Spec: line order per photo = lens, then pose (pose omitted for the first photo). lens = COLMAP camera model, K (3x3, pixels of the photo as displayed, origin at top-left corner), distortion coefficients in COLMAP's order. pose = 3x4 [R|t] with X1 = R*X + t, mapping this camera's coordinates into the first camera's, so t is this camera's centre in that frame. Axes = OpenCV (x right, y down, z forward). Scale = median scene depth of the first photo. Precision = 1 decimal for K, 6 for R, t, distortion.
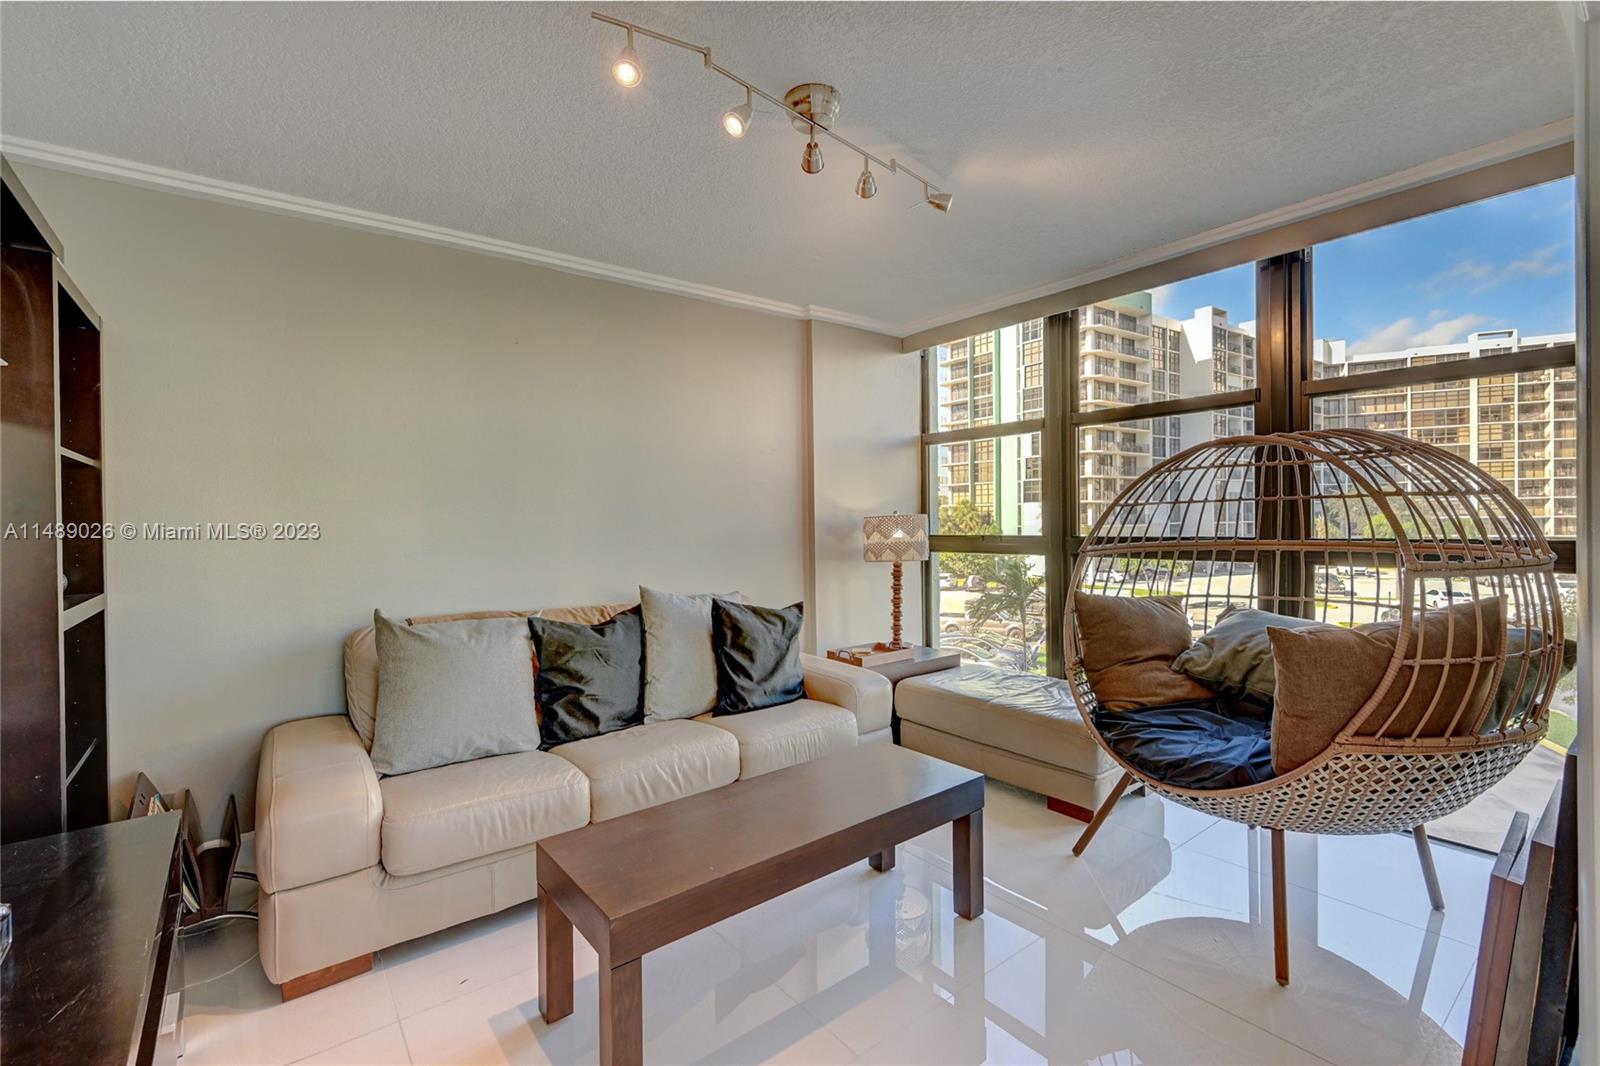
lens RADIAL K [[703.7, 0, 806.2], [0, 703.7, 516.3], [0, 0, 1]] dist [0.001914, -0.000074]
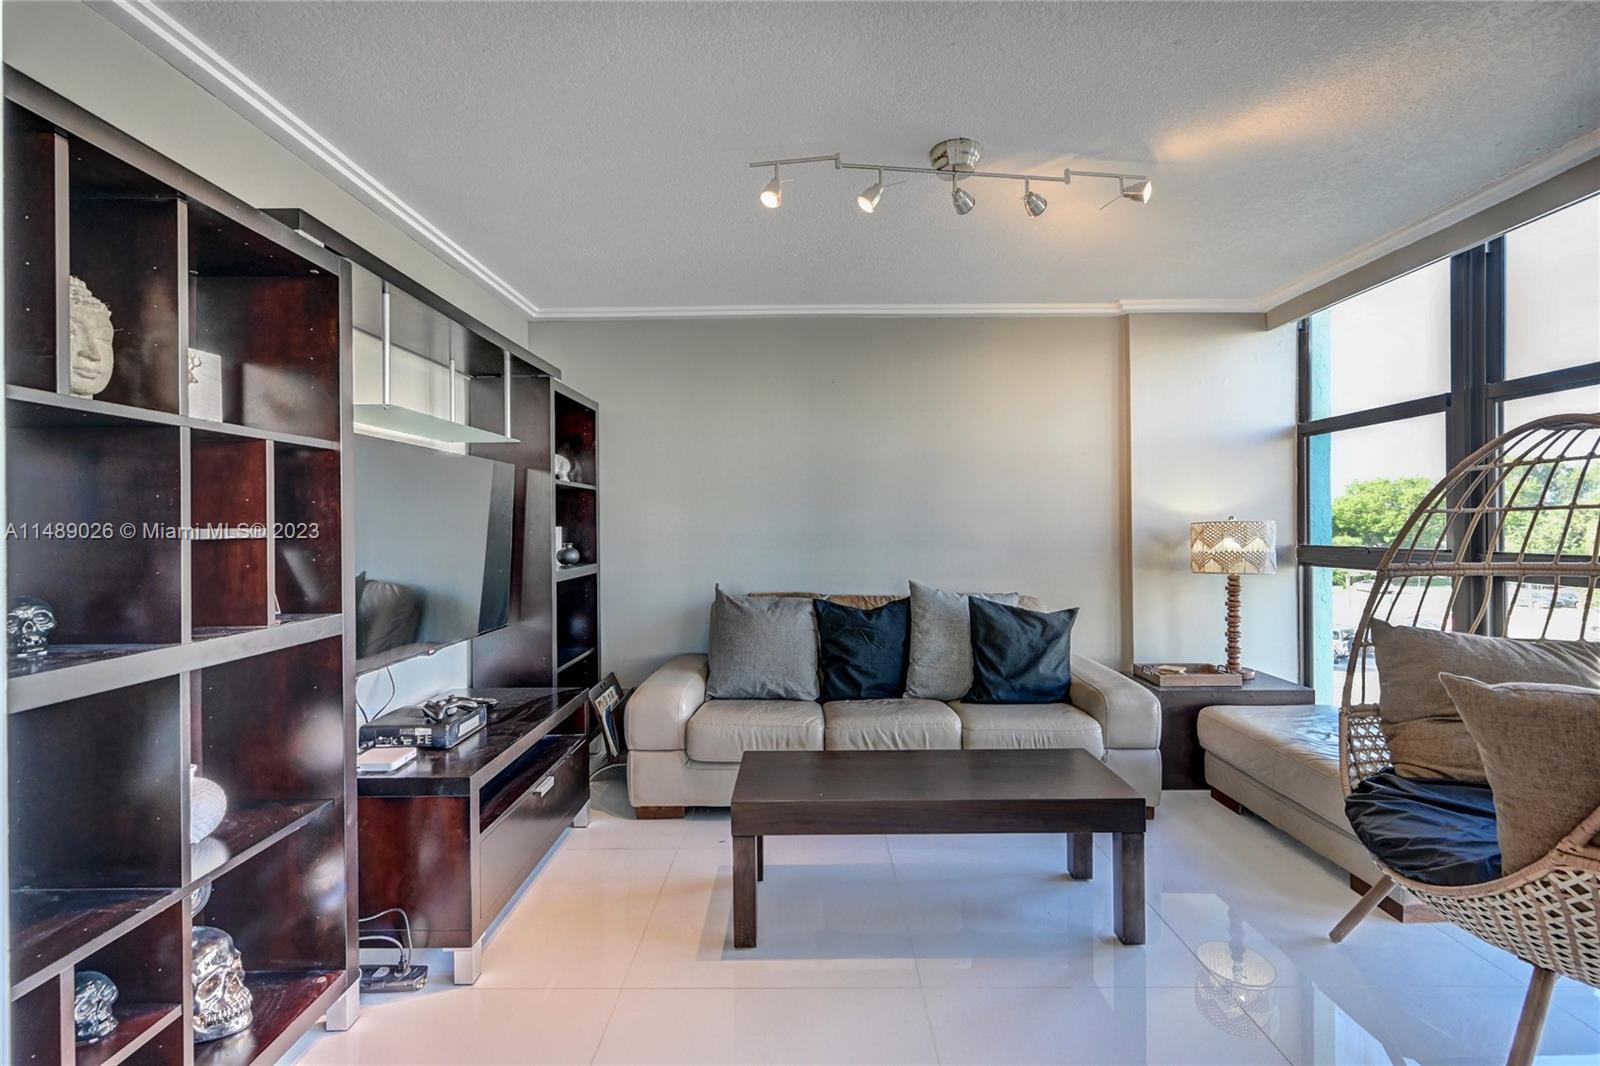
lens RADIAL K [[703.7, 0, 806.2], [0, 703.7, 516.3], [0, 0, 1]] dist [0.001914, -0.000074]
pose [[0.782871, 0.004074, -0.622171, 0.366300], [-0.005558, 0.999984, -0.000445, -0.005682], [0.622159, 0.003807, 0.782881, -0.016268]]
